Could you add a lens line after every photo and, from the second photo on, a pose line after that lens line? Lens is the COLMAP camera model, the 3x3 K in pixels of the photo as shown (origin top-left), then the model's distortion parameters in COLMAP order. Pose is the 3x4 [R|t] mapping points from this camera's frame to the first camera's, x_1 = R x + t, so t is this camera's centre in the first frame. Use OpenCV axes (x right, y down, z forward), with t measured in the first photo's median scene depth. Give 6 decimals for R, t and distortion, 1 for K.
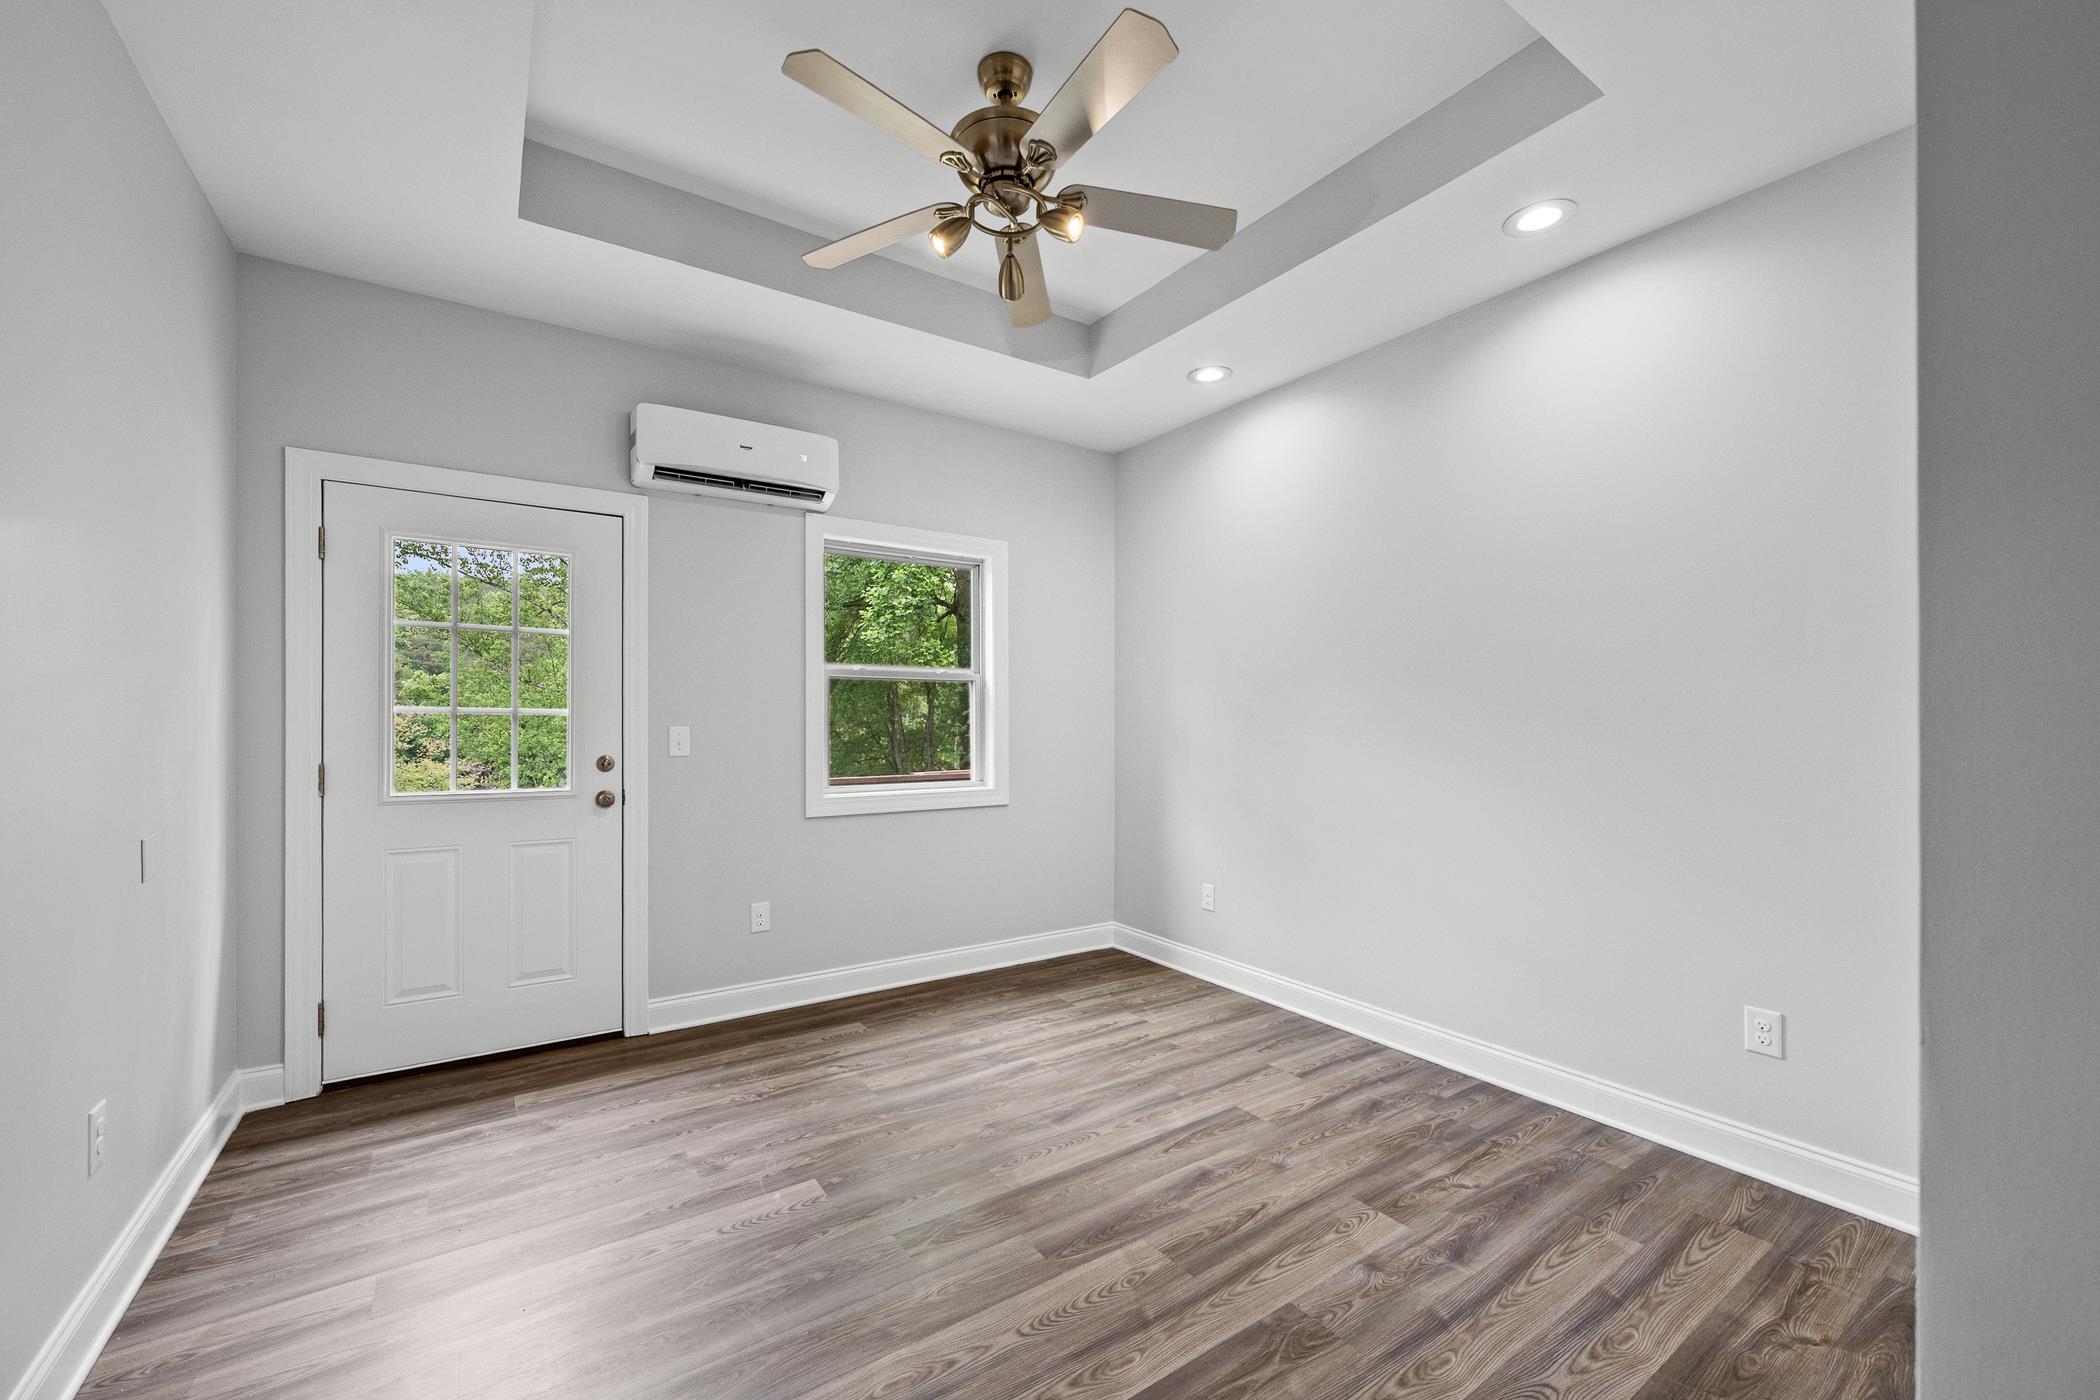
lens RADIAL K [[828.5, 0, 1052.5], [0, 828.5, 711.9], [0, 0, 1]] dist [0.002754, -0.000478]
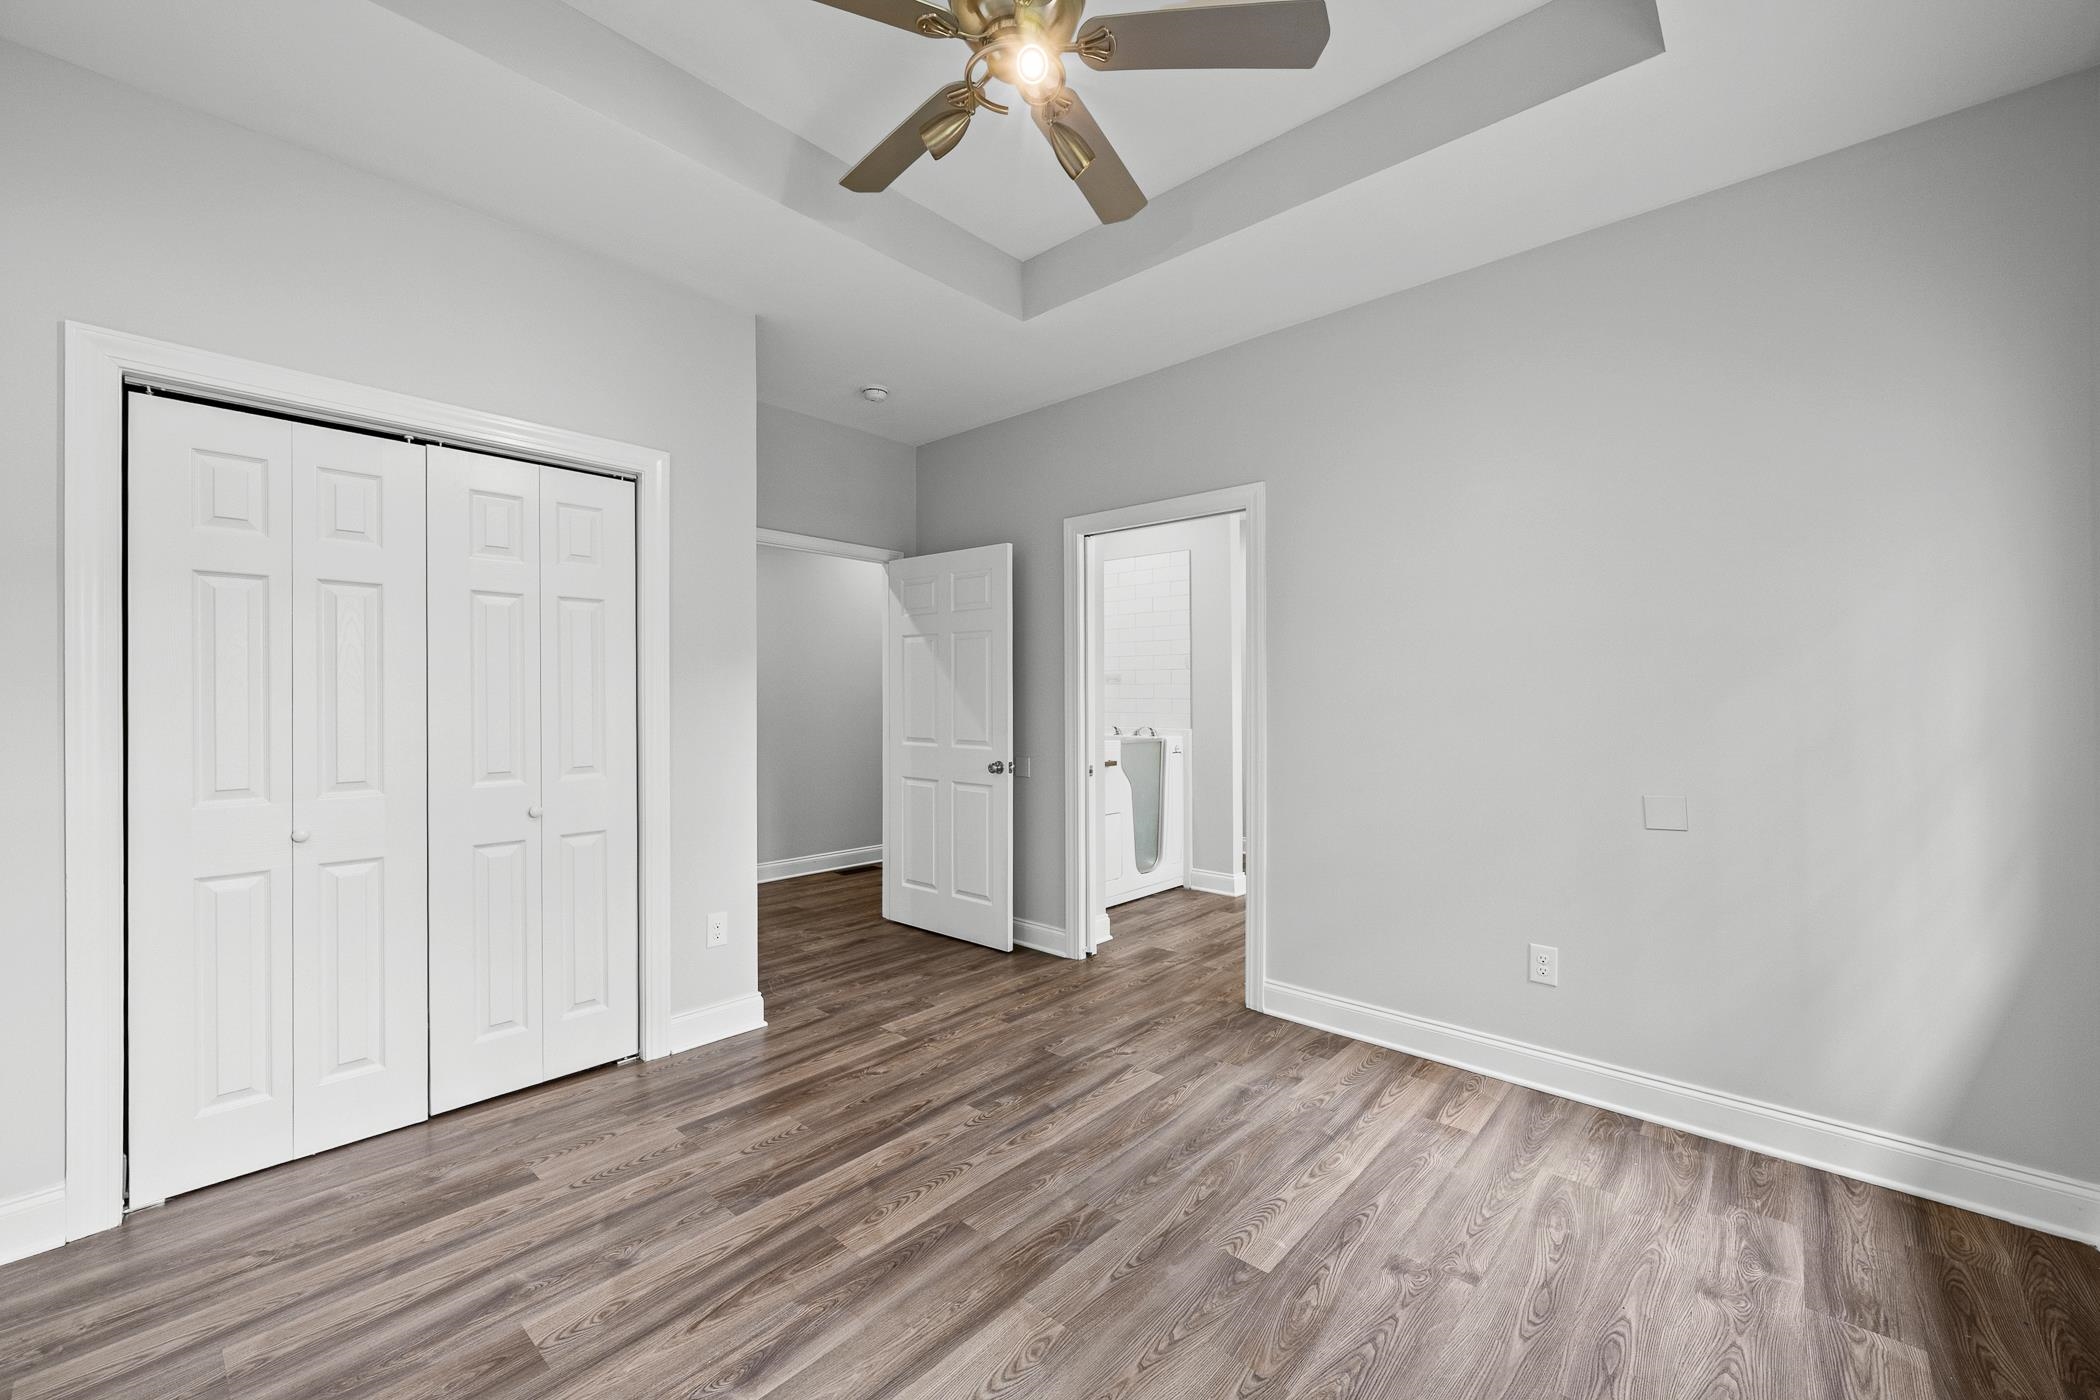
lens RADIAL K [[828.5, 0, 1053.7], [0, 828.5, 703.8], [0, 0, 1]] dist [0.002754, -0.000478]
pose [[-0.972450, -0.005969, -0.233035, 0.118054], [-0.005269, 0.999980, -0.003626, 0.016164], [0.233052, -0.002298, -0.972462, 1.929465]]
